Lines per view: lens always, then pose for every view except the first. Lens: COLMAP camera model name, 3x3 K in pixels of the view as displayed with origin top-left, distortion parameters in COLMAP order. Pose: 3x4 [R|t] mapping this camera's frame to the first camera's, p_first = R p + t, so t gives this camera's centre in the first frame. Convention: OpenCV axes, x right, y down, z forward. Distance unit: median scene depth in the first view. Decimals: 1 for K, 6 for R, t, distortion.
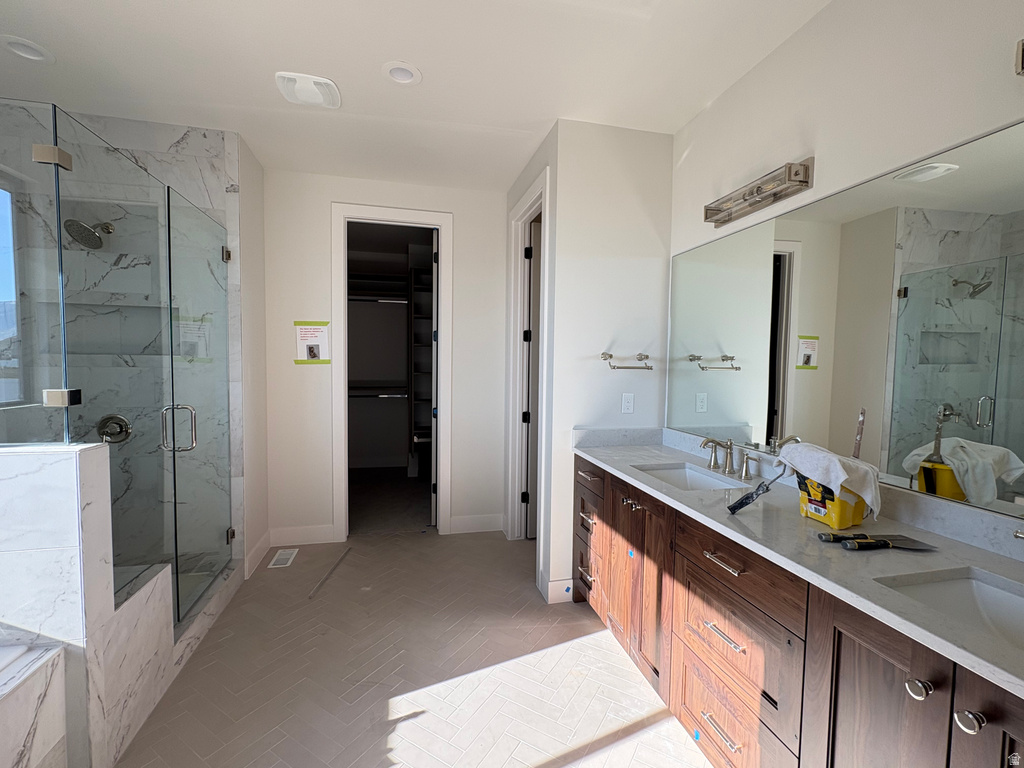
lens RADIAL K [[455.2, 0, 511.4], [0, 455.2, 383.1], [0, 0, 1]] dist [0.000892, 0.000480]
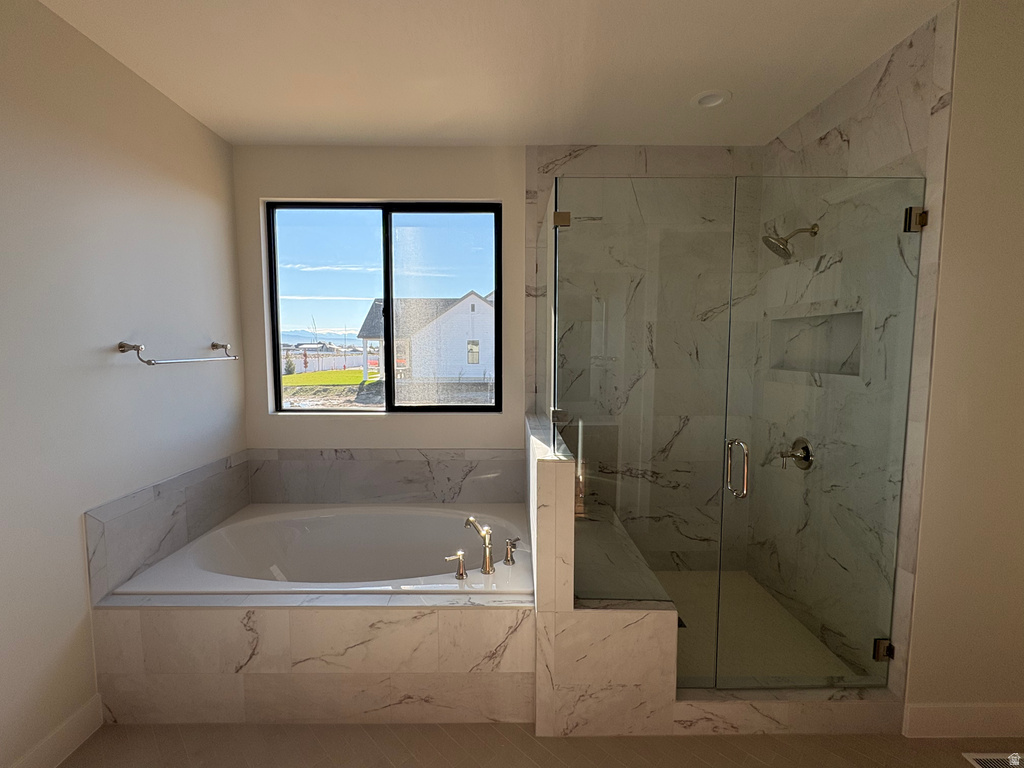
lens RADIAL K [[455.2, 0, 511.8], [0, 455.2, 384.2], [0, 0, 1]] dist [0.000892, 0.000480]
pose [[-0.211319, 0.062707, -0.975404, 0.122838], [-0.058999, 0.995302, 0.076768, -0.071727], [0.975635, 0.073770, -0.206626, 0.610883]]
